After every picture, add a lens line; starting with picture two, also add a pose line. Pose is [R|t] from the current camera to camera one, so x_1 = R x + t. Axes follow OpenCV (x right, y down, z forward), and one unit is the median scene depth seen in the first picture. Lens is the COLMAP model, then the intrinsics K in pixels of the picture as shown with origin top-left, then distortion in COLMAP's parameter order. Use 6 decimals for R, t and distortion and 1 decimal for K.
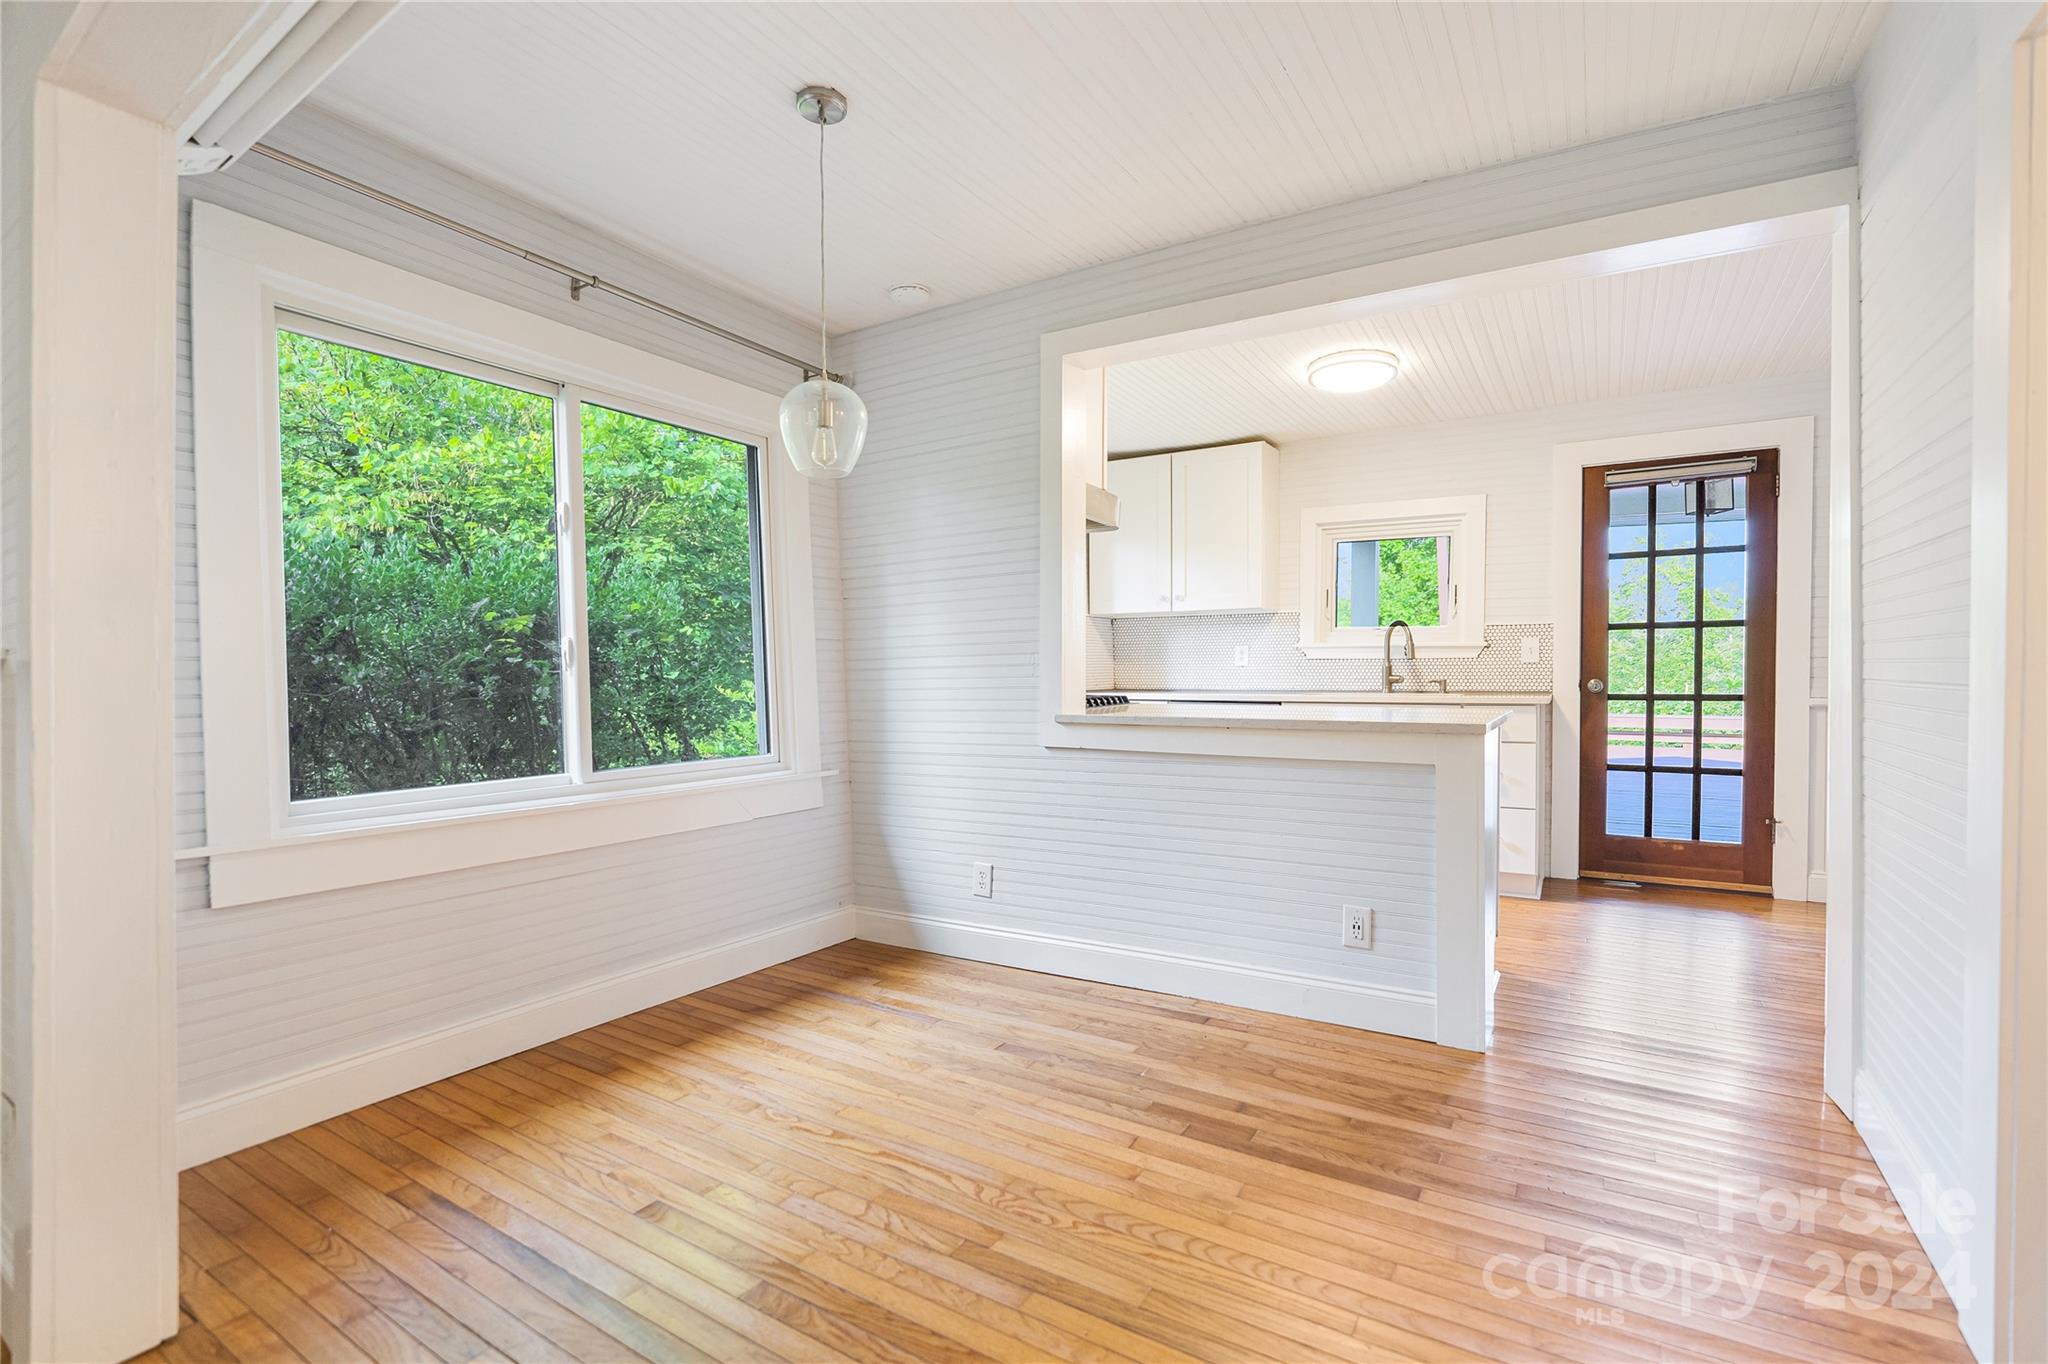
lens RADIAL K [[871.1, 0, 1030.5], [0, 871.1, 690.0], [0, 0, 1]] dist [-0.030805, 0.001721]
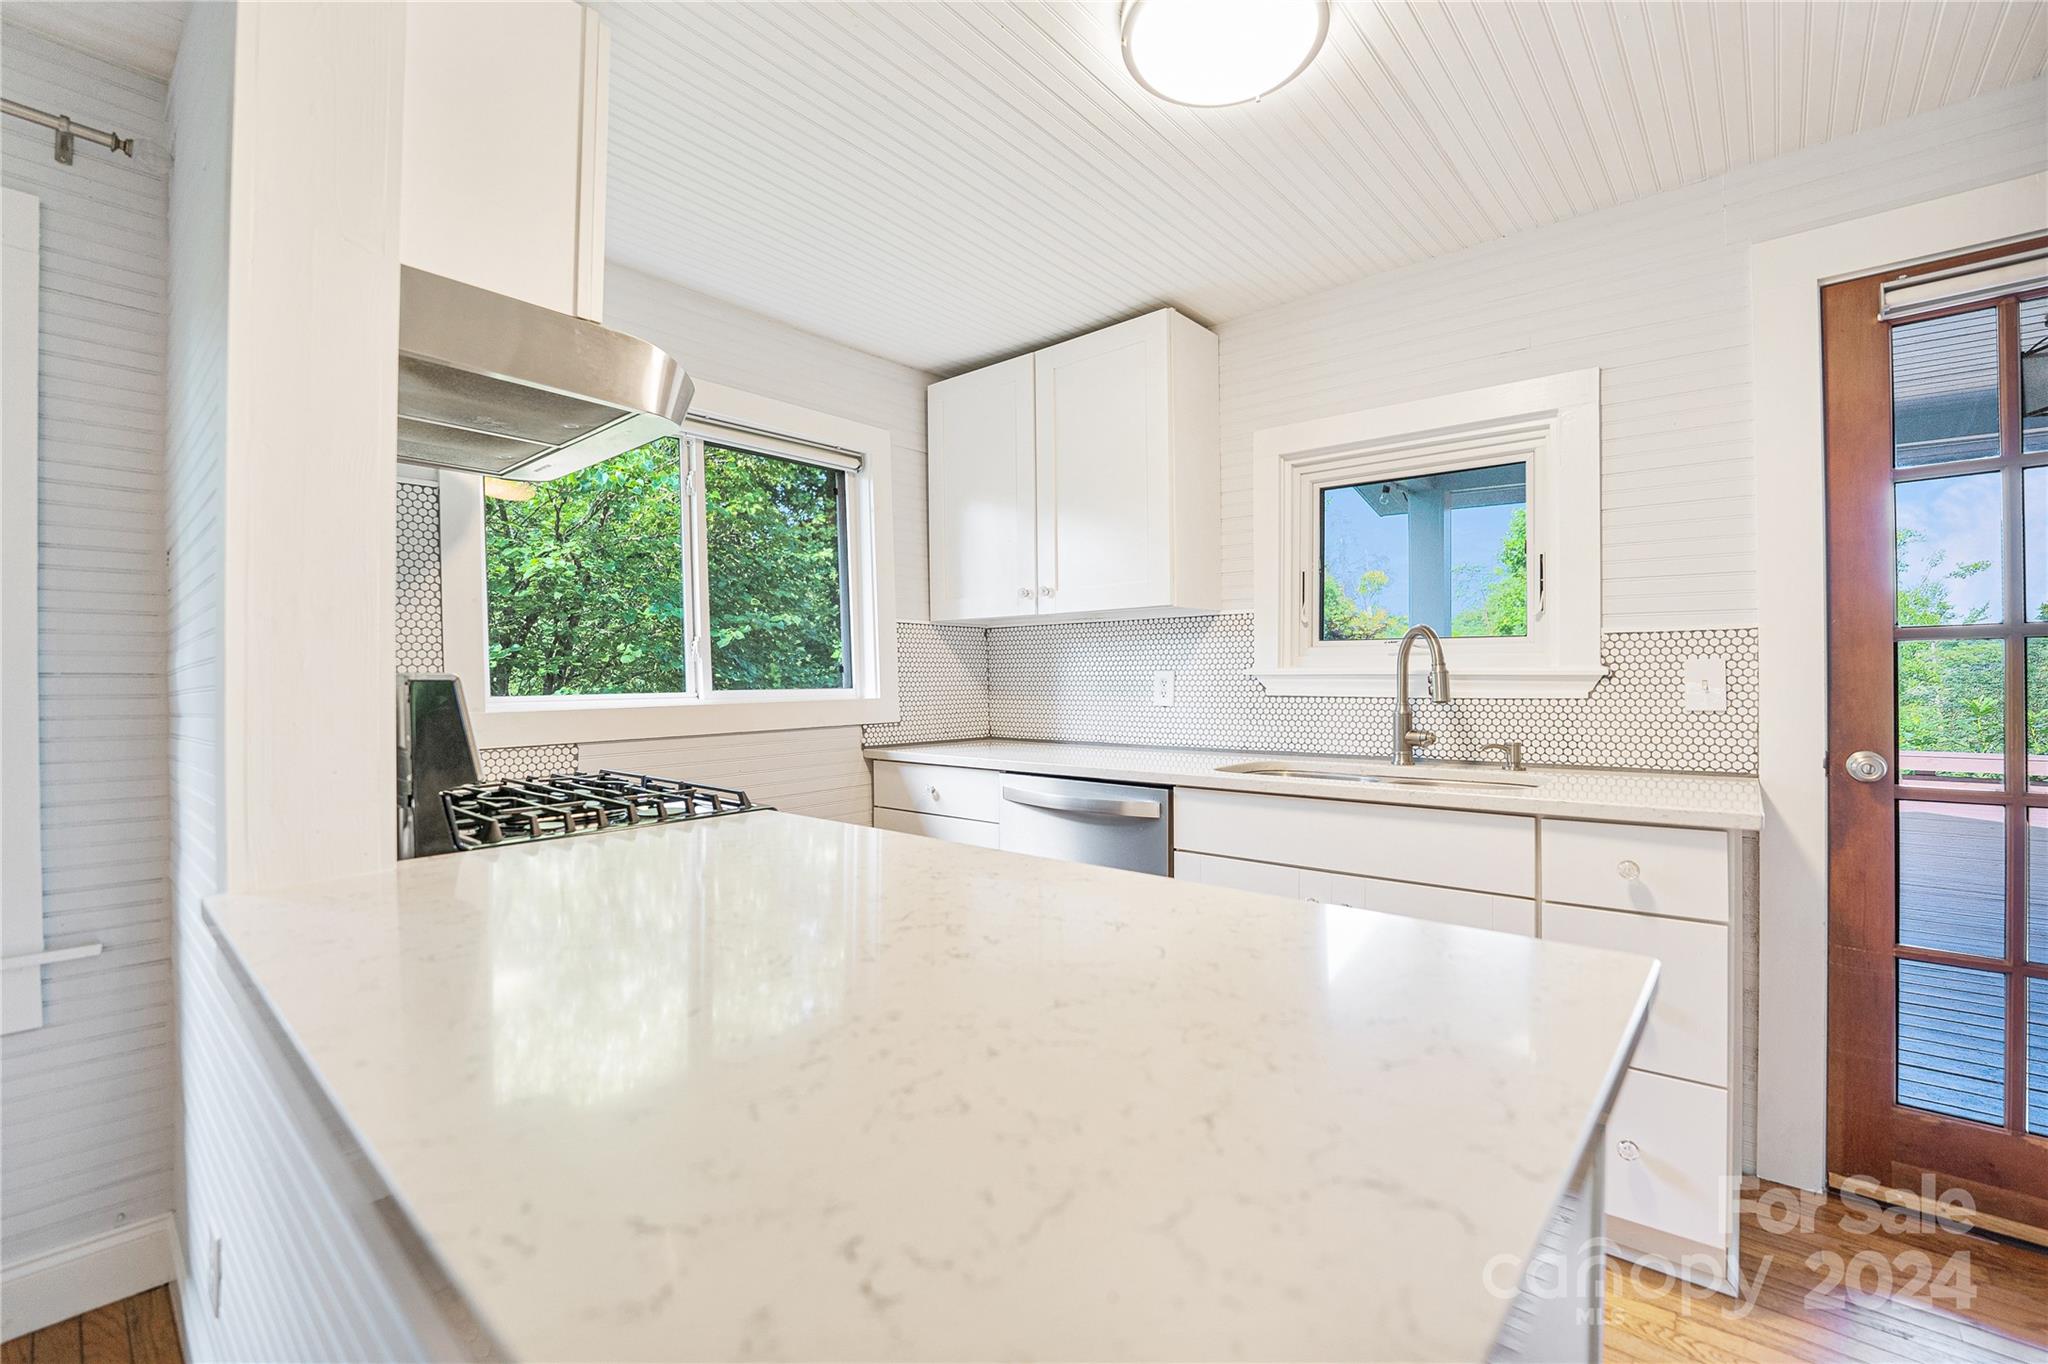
lens RADIAL K [[871.1, 0, 1009.2], [0, 871.1, 678.0], [0, 0, 1]] dist [-0.030805, 0.001721]
pose [[0.987838, -0.001391, -0.155482, 0.264332], [-0.002878, 0.999625, -0.027227, -0.034402], [0.155462, 0.027344, 0.987463, 0.459038]]
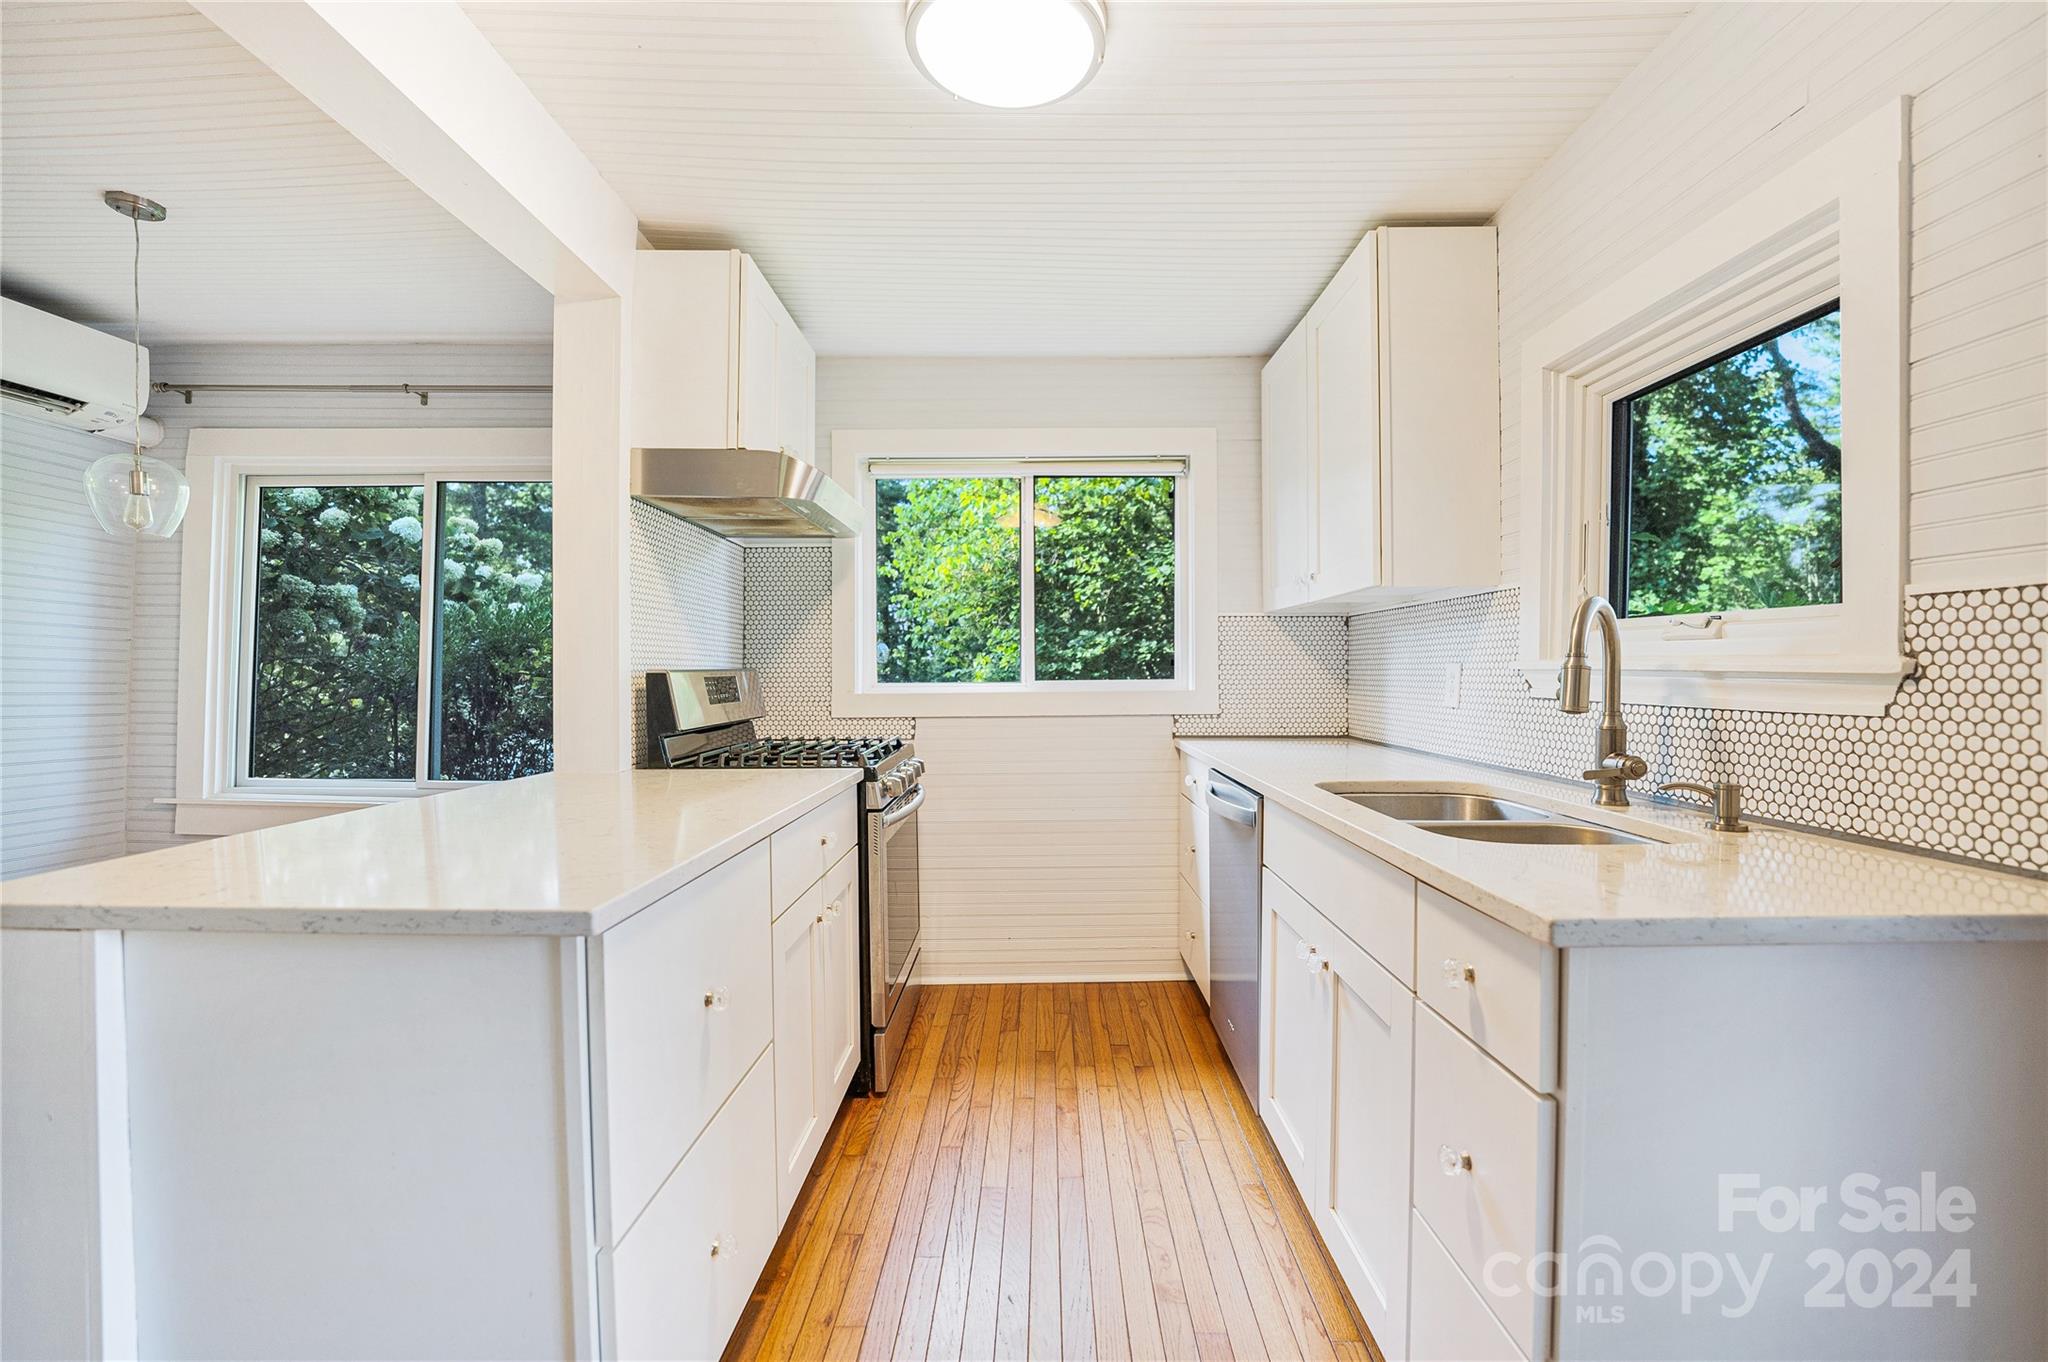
lens RADIAL K [[891.6, 0, 1020.7], [0, 891.6, 678.1], [0, 0, 1]] dist [-0.002562, -0.000298]
pose [[0.522479, 0.011011, -0.852581, 0.616087], [-0.024872, 0.999688, -0.002332, -0.041724], [0.852289, 0.022424, 0.522590, 0.624646]]
